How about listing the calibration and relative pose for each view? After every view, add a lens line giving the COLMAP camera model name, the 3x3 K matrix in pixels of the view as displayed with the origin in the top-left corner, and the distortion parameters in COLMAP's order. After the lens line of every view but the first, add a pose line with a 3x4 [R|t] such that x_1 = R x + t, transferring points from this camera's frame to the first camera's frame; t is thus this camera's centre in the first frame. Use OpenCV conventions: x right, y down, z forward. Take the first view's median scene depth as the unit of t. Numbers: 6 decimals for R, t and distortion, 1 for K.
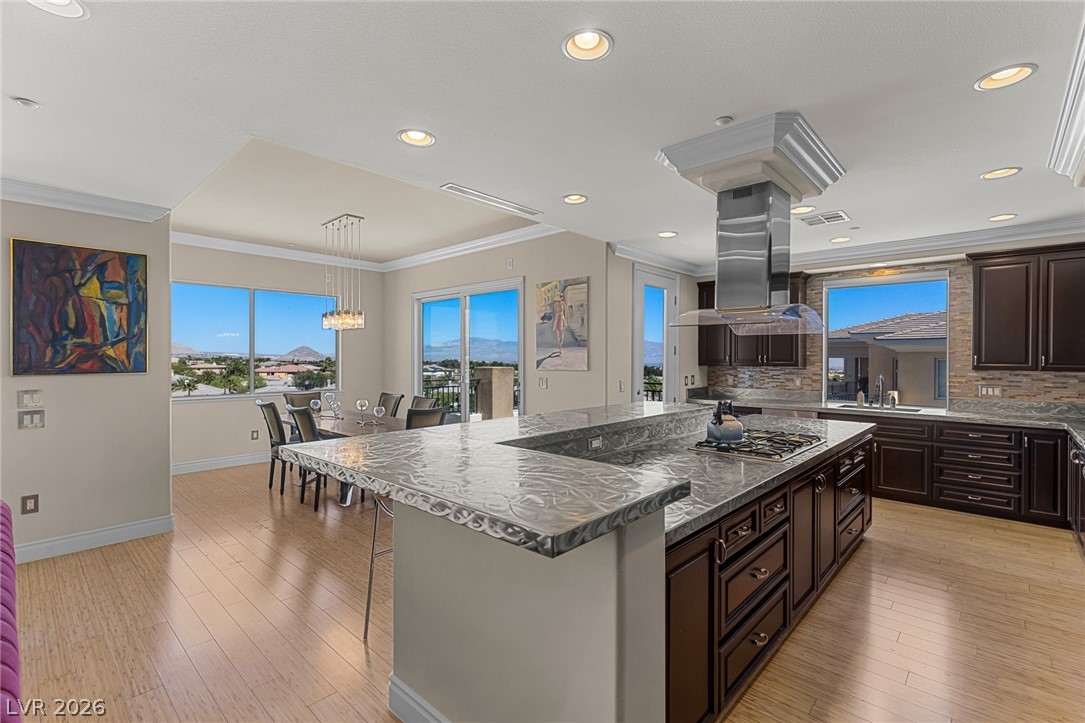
lens RADIAL K [[490.0, 0, 546.3], [0, 490.0, 358.8], [0, 0, 1]] dist [0.004804, -0.001101]
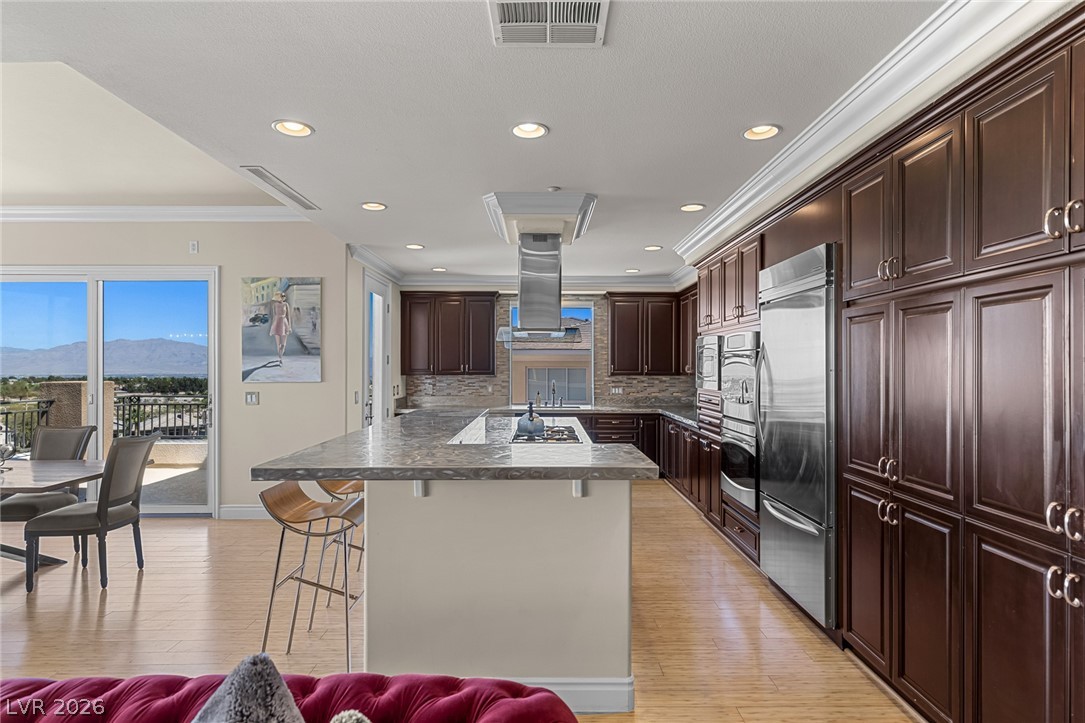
lens RADIAL K [[570.9, 0, 552.8], [0, 570.9, 362.7], [0, 0, 1]] dist [0.006645, -0.000033]
pose [[0.723209, 0.002389, 0.690625, -0.381657], [0.003536, 0.999968, -0.007161, -0.002718], [-0.690620, 0.007621, 0.723178, -0.058010]]
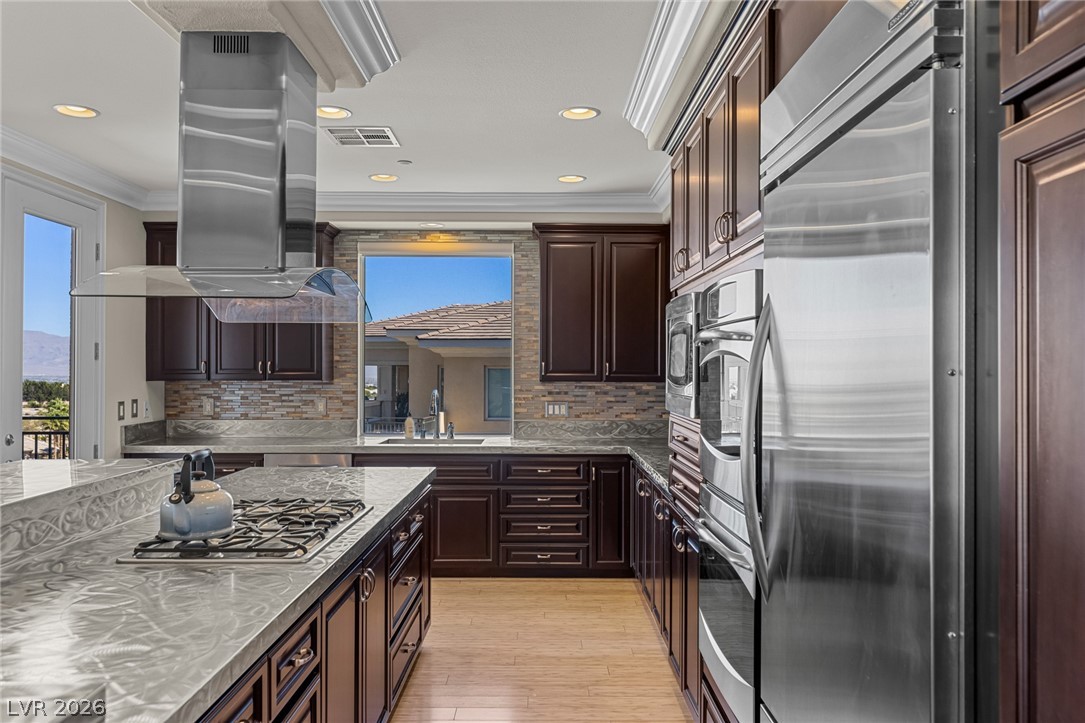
lens RADIAL K [[824.5, 0, 541.3], [0, 824.5, 363.2], [0, 0, 1]] dist [0.005868, -0.007395]
pose [[0.735897, 0.000697, 0.677093, 0.034348], [0.002697, 0.999989, -0.003961, 0.000027], [-0.677088, 0.004741, 0.735887, 0.093915]]
